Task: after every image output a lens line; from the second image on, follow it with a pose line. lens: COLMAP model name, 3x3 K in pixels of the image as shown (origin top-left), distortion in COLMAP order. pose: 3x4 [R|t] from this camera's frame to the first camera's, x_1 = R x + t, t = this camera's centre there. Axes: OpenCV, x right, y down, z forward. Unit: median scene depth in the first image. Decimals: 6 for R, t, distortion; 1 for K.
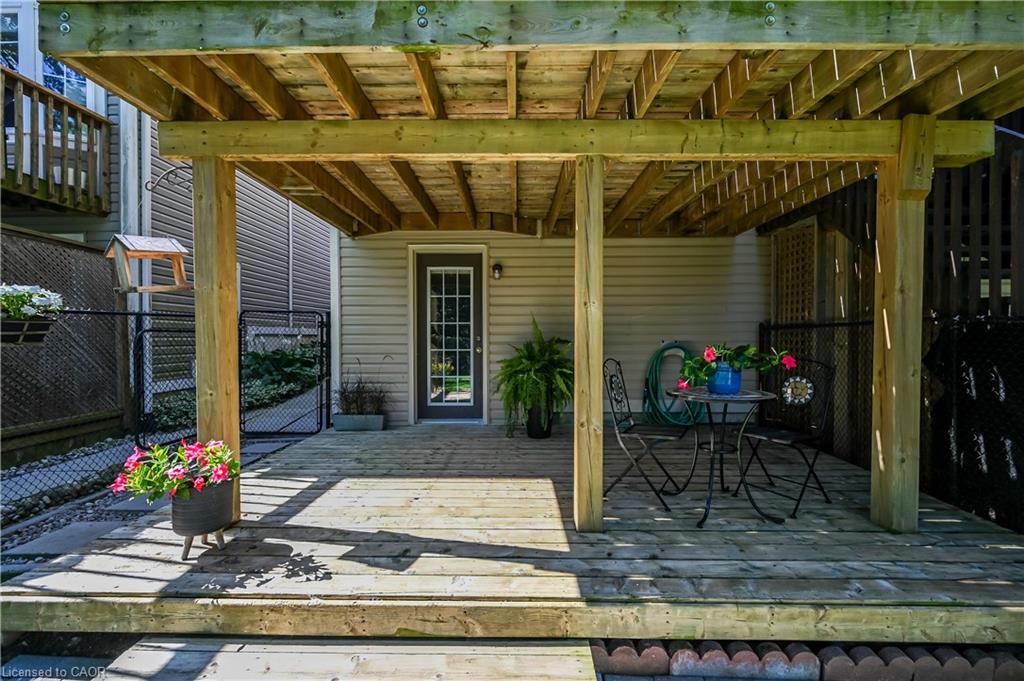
lens RADIAL K [[409.3, 0, 513.8], [0, 409.3, 344.3], [0, 0, 1]] dist [-0.003058, 0.000816]
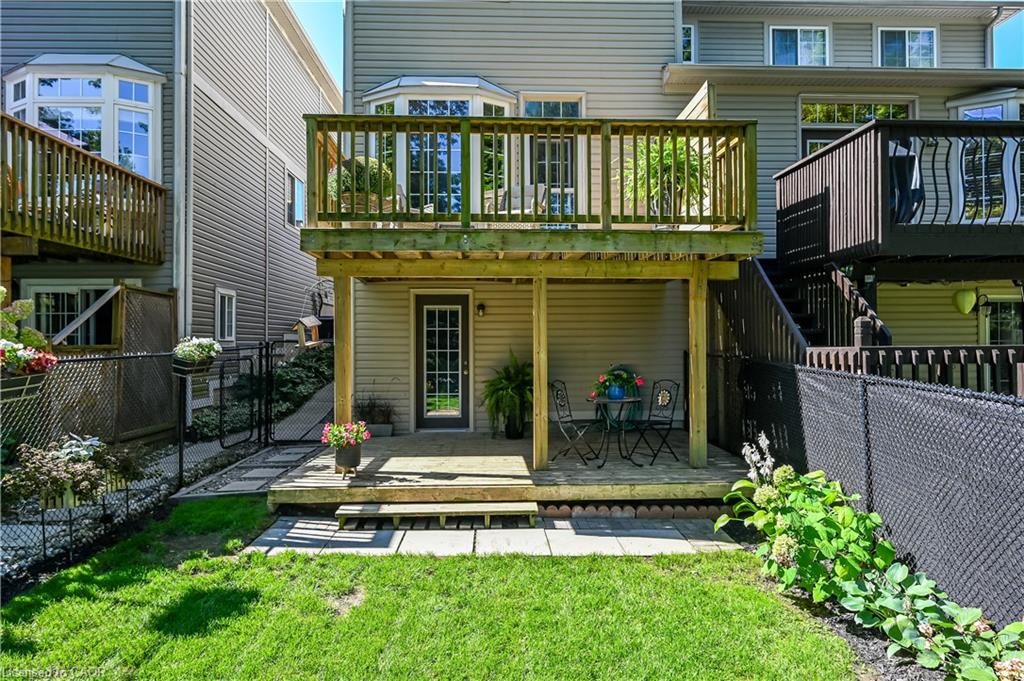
lens RADIAL K [[586.6, 0, 504.4], [0, 586.6, 337.4], [0, 0, 1]] dist [-0.006156, 0.000045]
pose [[0.999014, -0.002620, 0.044320, -0.051205], [0.003900, 0.999577, -0.028814, -0.042754], [-0.044226, 0.028959, 0.998602, -0.836383]]
